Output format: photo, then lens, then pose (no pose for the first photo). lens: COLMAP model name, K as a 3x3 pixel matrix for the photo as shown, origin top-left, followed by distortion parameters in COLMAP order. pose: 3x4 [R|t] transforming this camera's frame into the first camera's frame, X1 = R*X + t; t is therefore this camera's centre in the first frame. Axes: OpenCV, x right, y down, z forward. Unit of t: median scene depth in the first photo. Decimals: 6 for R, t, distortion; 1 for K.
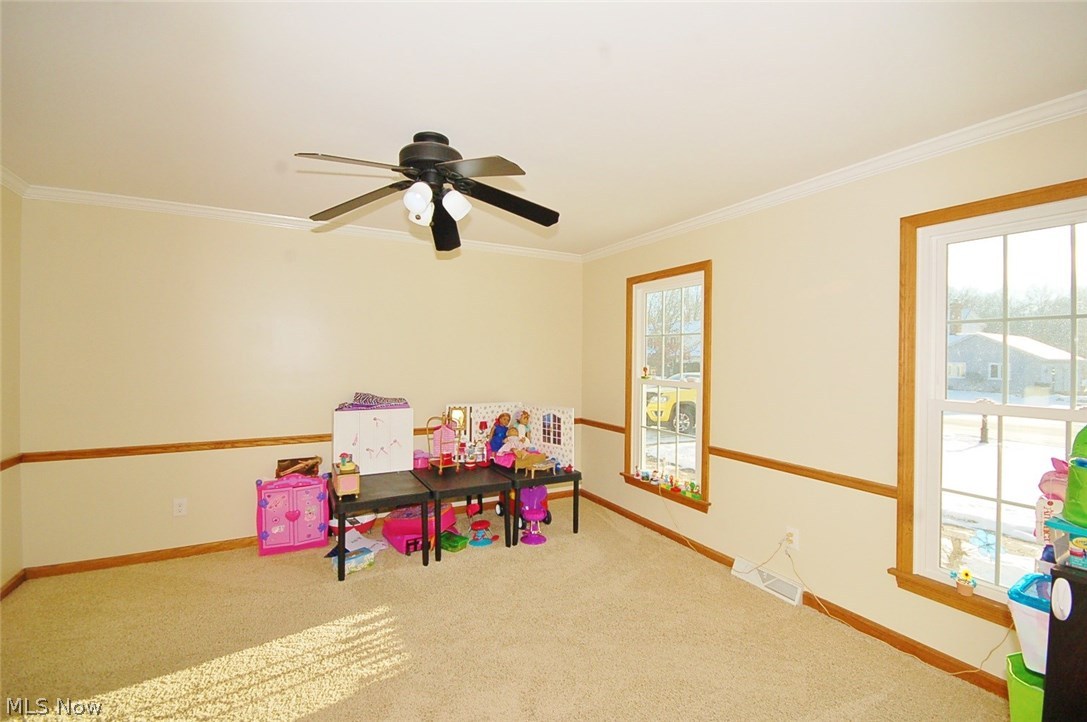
lens RADIAL K [[478.4, 0, 550.1], [0, 478.4, 356.9], [0, 0, 1]] dist [-0.021059, -0.000424]
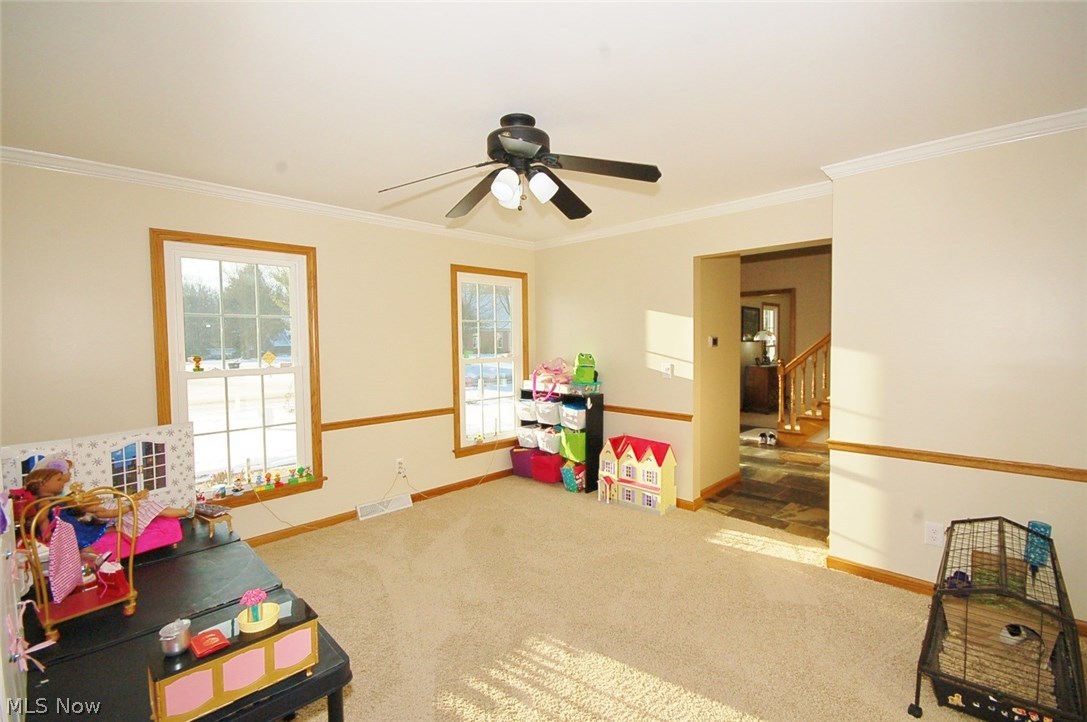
lens RADIAL K [[478.4, 0, 550.1], [0, 478.4, 356.9], [0, 0, 1]] dist [-0.021059, -0.000424]
pose [[-0.300222, -0.044019, 0.952853, -0.798930], [0.008529, 0.998771, 0.048828, -0.010282], [-0.953831, 0.022787, -0.299477, 0.802673]]
